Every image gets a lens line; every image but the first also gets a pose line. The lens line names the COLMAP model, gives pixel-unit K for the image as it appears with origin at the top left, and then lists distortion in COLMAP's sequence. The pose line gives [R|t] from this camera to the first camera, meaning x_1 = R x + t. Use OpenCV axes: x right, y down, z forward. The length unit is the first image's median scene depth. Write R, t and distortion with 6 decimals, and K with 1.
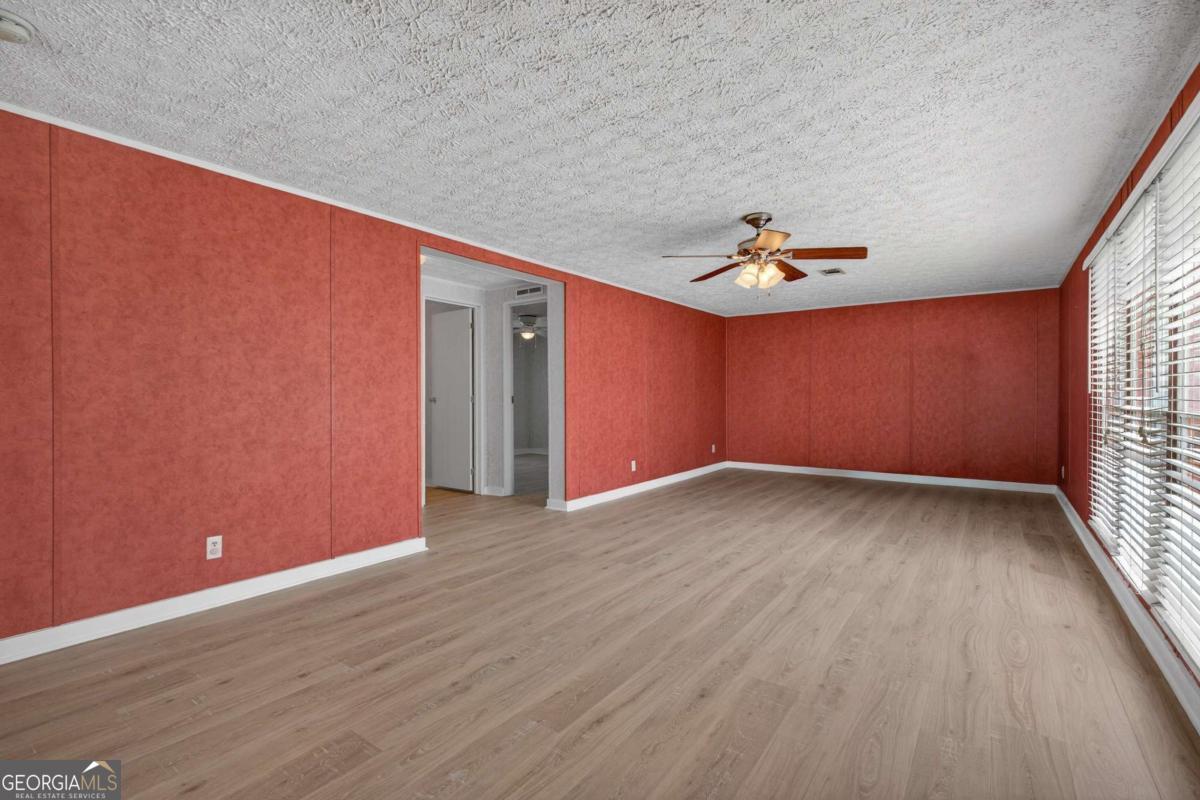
lens RADIAL K [[552.3, 0, 600.0], [0, 552.3, 399.2], [0, 0, 1]] dist [-0.003397, 0.000202]
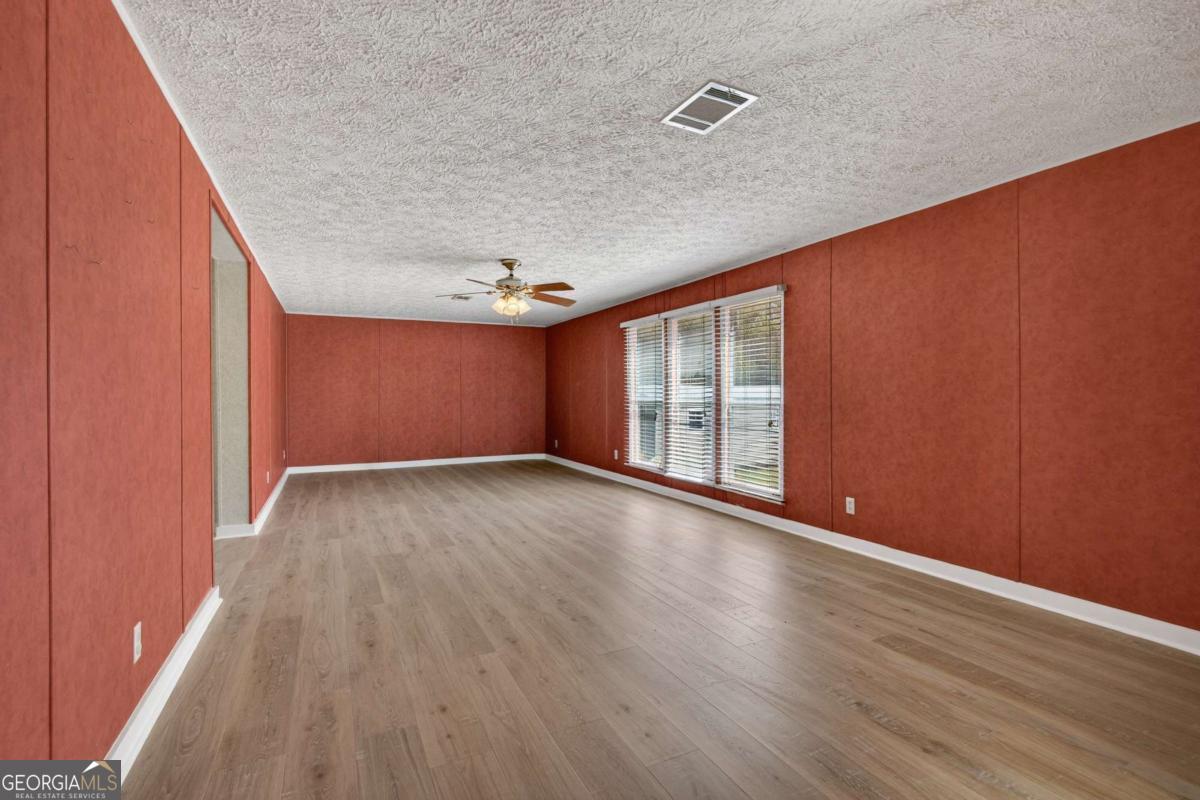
lens RADIAL K [[552.3, 0, 610.2], [0, 552.3, 400.5], [0, 0, 1]] dist [-0.003397, 0.000202]
pose [[0.455045, -0.008039, 0.890432, -0.922101], [0.008015, 0.999956, 0.004932, -0.003133], [-0.890433, 0.004893, 0.455089, 0.221479]]
